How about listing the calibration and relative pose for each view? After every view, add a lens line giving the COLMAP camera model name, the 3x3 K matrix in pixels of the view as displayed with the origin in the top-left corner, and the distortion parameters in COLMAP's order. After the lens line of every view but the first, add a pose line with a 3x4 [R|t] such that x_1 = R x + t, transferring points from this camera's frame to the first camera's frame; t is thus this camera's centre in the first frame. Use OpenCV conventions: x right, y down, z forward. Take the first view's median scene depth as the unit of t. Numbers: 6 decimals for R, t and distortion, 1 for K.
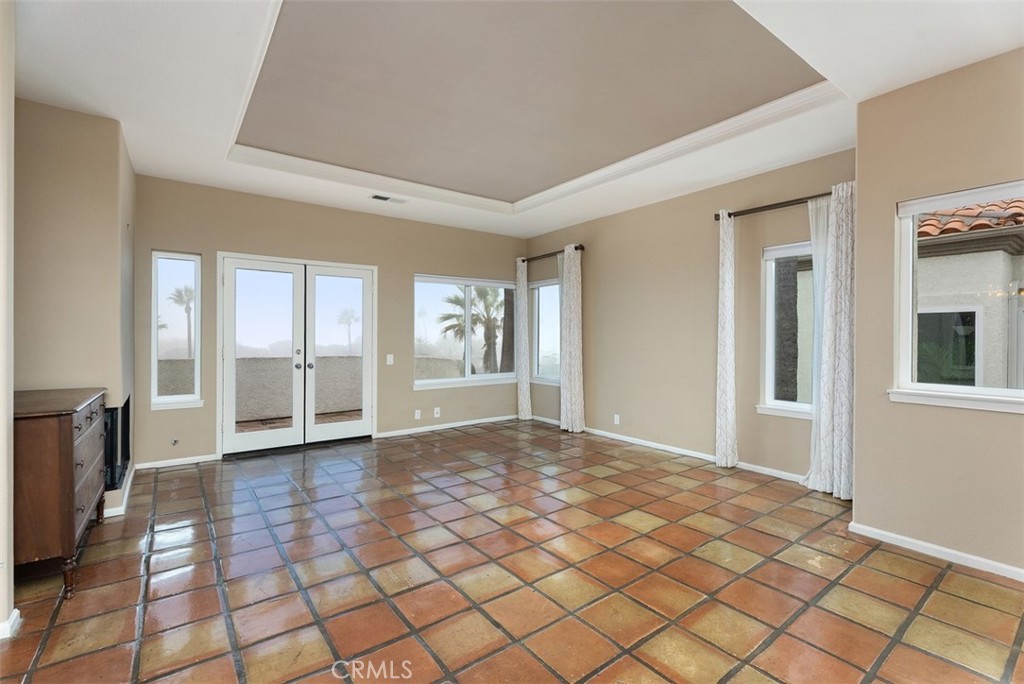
lens RADIAL K [[484.5, 0, 512.0], [0, 484.5, 342.0], [0, 0, 1]] dist [0.002105, 0.000238]
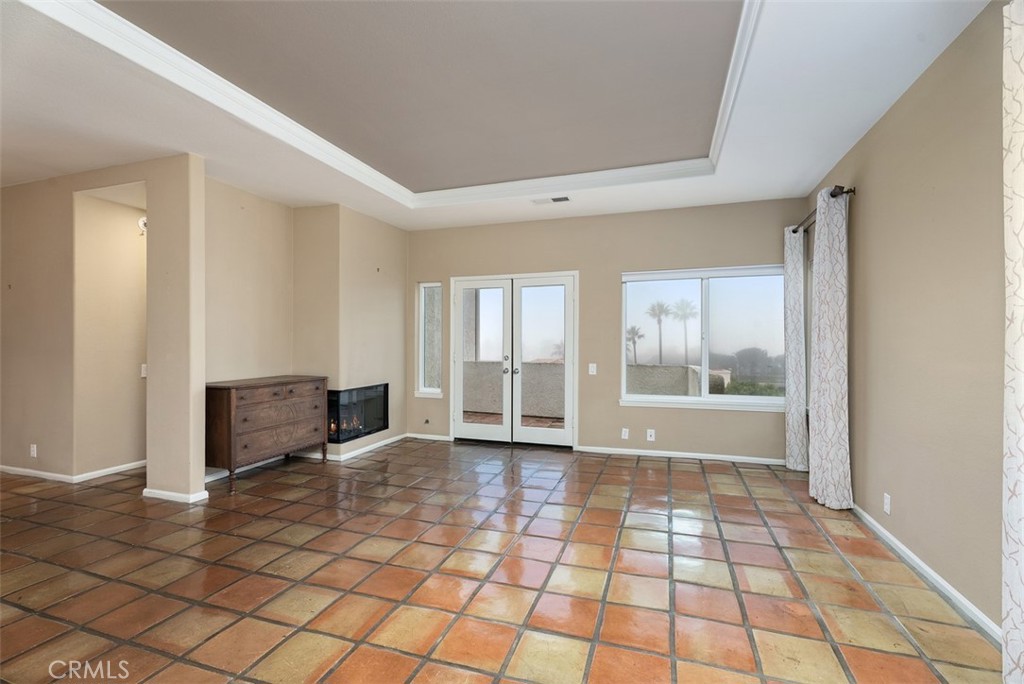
lens RADIAL K [[469.5, 0, 512.0], [0, 469.5, 342.0], [0, 0, 1]] dist [-0.001077, -0.000581]
pose [[0.538192, -0.004472, -0.842810, 0.462849], [-0.009861, 0.999884, -0.011602, -0.003696], [0.842764, 0.014555, 0.538086, 0.419010]]
